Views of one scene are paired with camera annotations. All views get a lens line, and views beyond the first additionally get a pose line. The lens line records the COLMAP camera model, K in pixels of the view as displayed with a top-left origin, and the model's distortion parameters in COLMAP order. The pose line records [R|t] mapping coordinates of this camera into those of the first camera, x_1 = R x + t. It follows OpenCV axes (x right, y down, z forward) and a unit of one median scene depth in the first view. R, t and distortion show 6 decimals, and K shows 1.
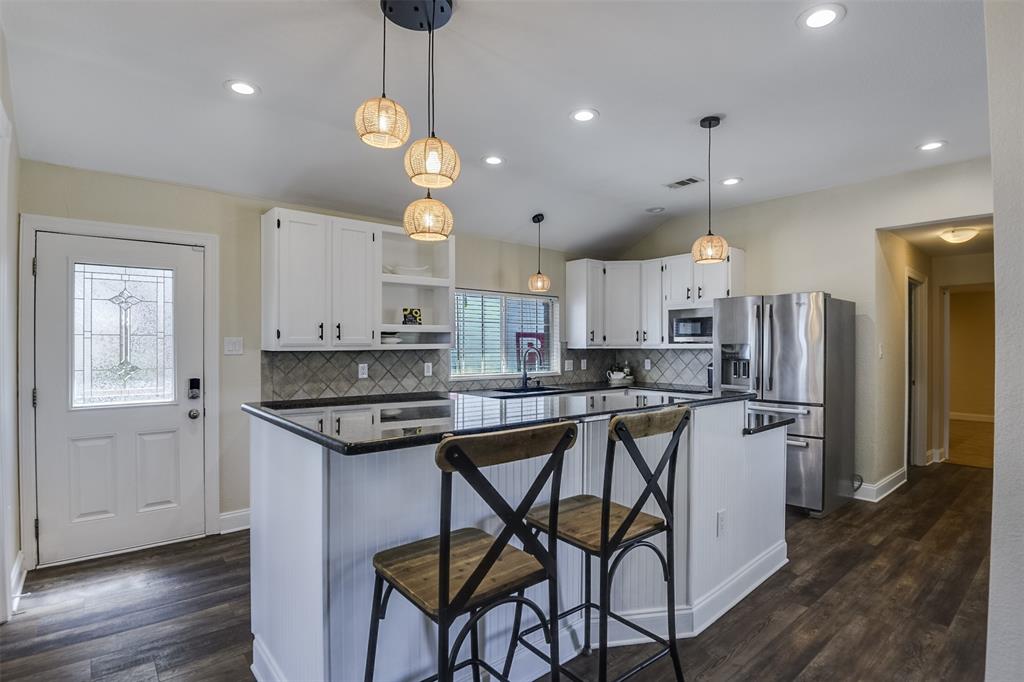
lens RADIAL K [[516.3, 0, 512.0], [0, 516.3, 341.0], [0, 0, 1]] dist [0.000115, 0.000007]
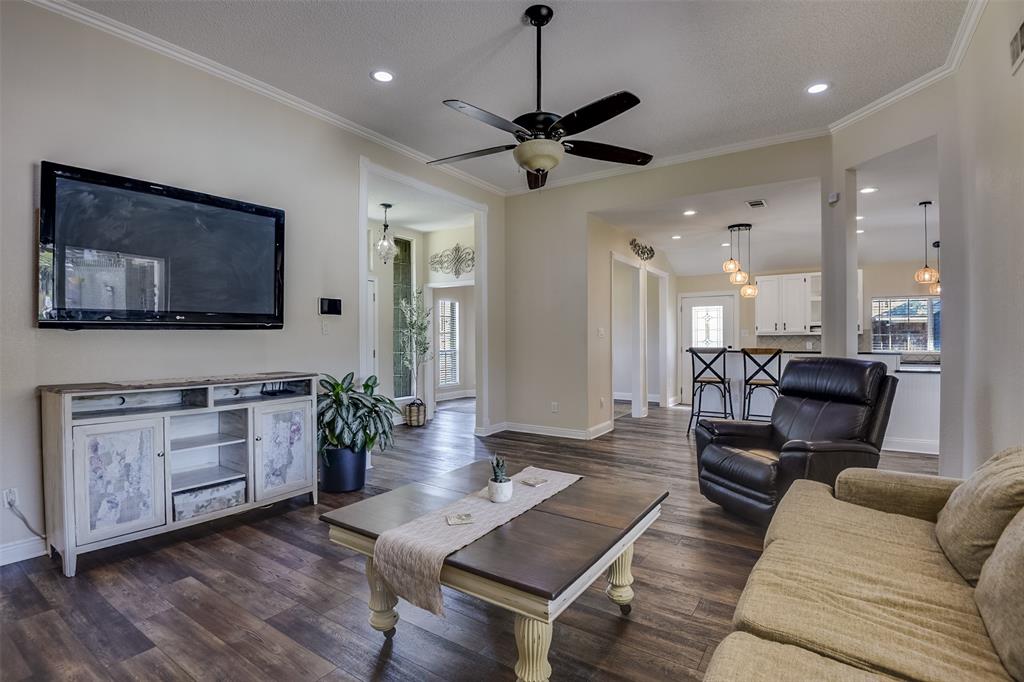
lens RADIAL K [[479.9, 0, 512.0], [0, 479.9, 341.0], [0, 0, 1]] dist [-0.040812, -0.001520]
pose [[0.273065, 0.002008, -0.961993, 1.456179], [0.004164, 0.999986, 0.003269, 0.036339], [0.961987, -0.004899, 0.273053, -0.755760]]
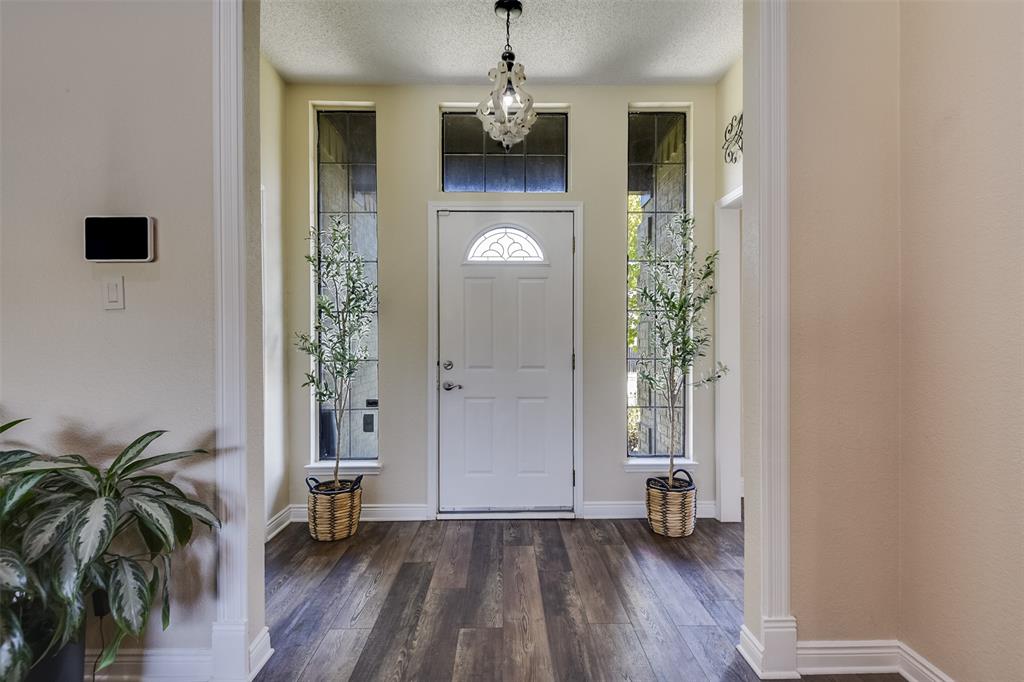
lens RADIAL K [[491.6, 0, 512.0], [0, 491.6, 341.0], [0, 0, 1]] dist [0.033958, 0.000027]
pose [[-0.631468, 0.001863, -0.775400, -3.739821], [0.001932, 0.999998, 0.000829, 0.108671], [0.775400, -0.000975, -0.631470, 1.456426]]
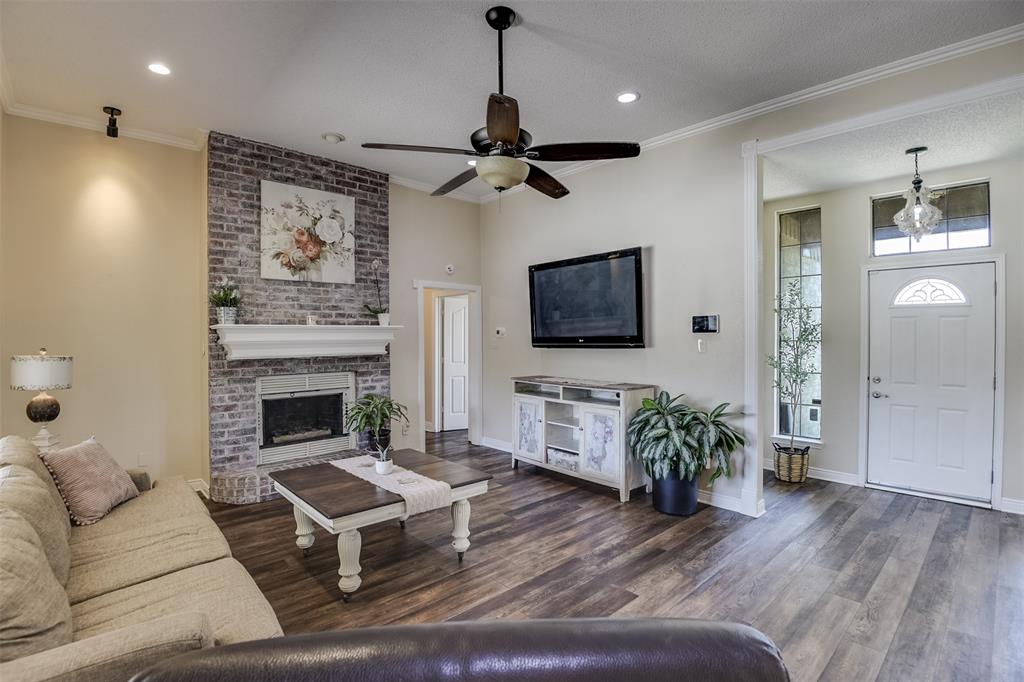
lens RADIAL K [[479.9, 0, 512.0], [0, 479.9, 341.0], [0, 0, 1]] dist [-0.040812, -0.001520]
pose [[-0.998966, 0.000300, -0.045456, -1.966393], [-0.000073, 0.999966, 0.008194, -0.208786], [0.045457, 0.008189, -0.998933, 3.870034]]
